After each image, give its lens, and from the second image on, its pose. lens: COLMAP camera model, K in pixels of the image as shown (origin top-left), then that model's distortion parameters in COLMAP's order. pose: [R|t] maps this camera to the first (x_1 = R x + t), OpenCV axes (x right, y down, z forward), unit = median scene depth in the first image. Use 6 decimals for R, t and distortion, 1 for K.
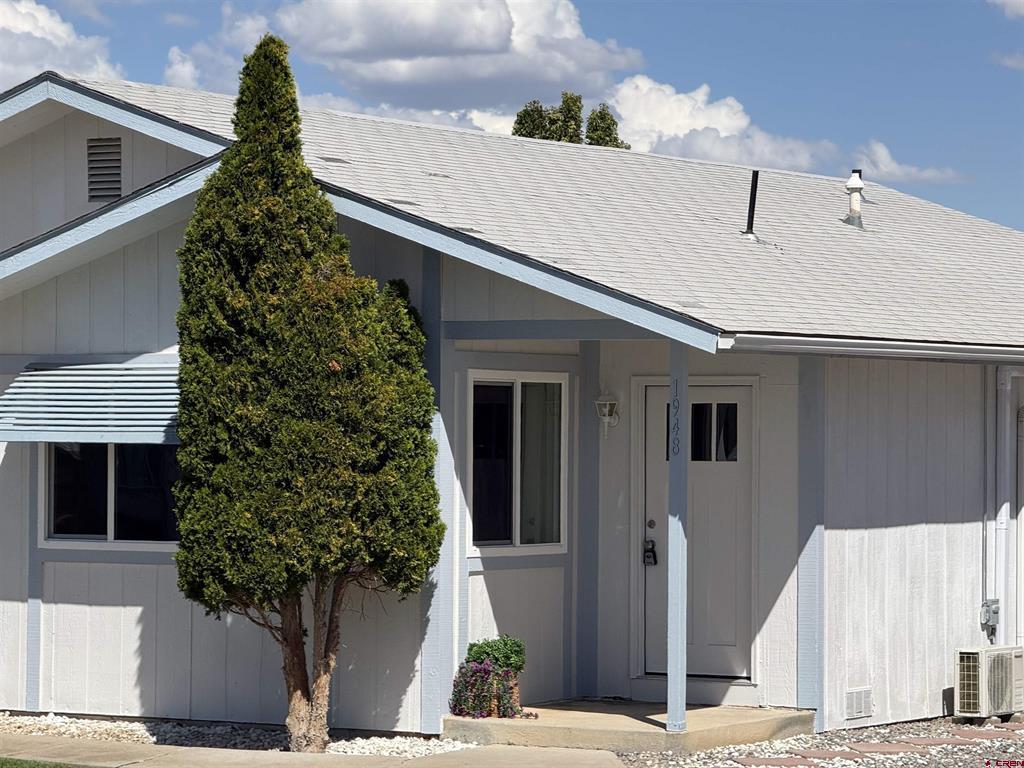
lens RADIAL K [[3544.9, 0, 512.0], [0, 3544.9, 384.0], [0, 0, 1]] dist [0.308787, 0.852219]
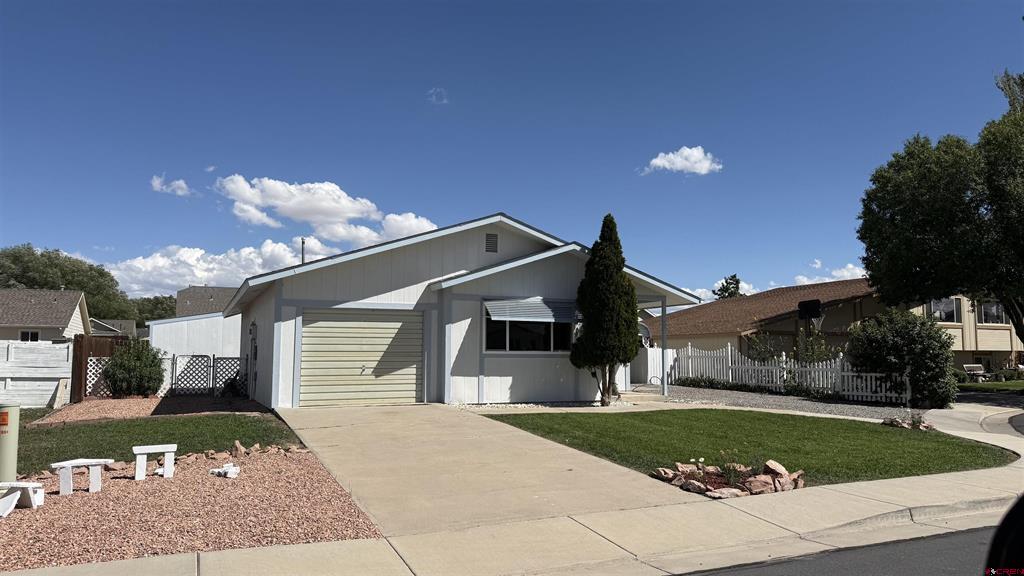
lens RADIAL K [[715.3, 0, 512.0], [0, 715.3, 288.0], [0, 0, 1]] dist [0.098650, -0.130511]
pose [[0.550008, 0.076718, 0.831628, -0.711925], [-0.010411, 0.996324, -0.085025, 0.043577], [-0.835094, 0.038106, 0.548785, 0.643835]]
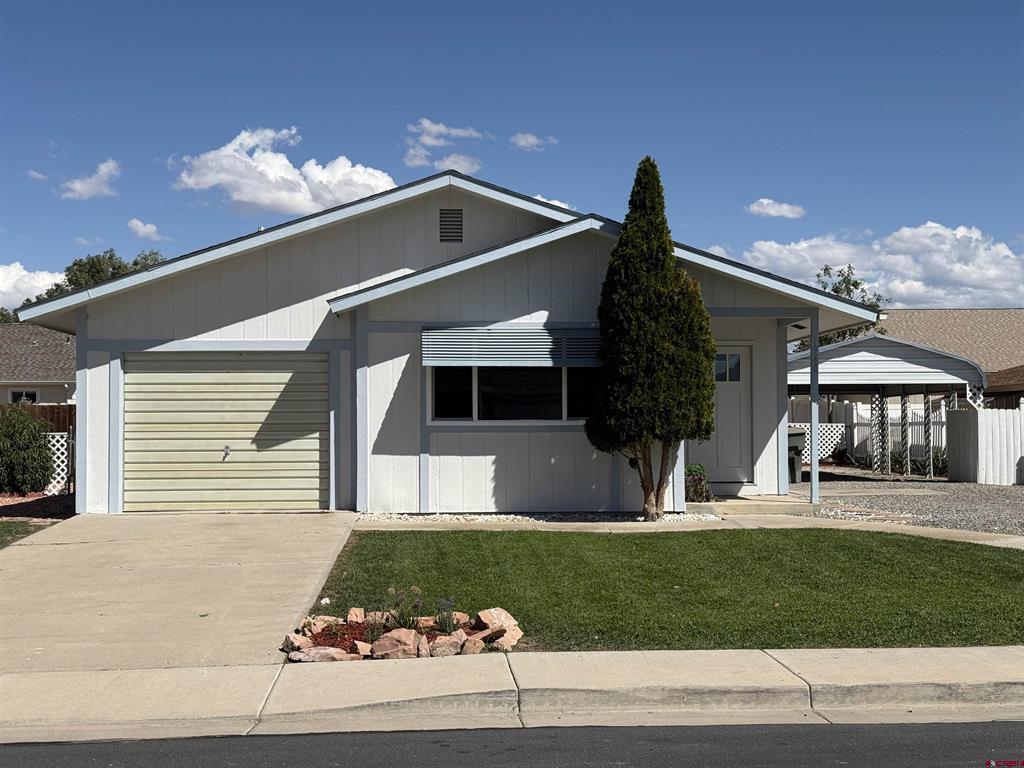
lens RADIAL K [[1427.9, 0, 512.0], [0, 1427.9, 384.0], [0, 0, 1]] dist [0.133720, -0.029206]
pose [[0.814460, 0.010240, 0.580130, -0.559358], [0.000378, 0.999835, -0.018179, 0.039931], [-0.580220, 0.015026, 0.814321, 0.385194]]
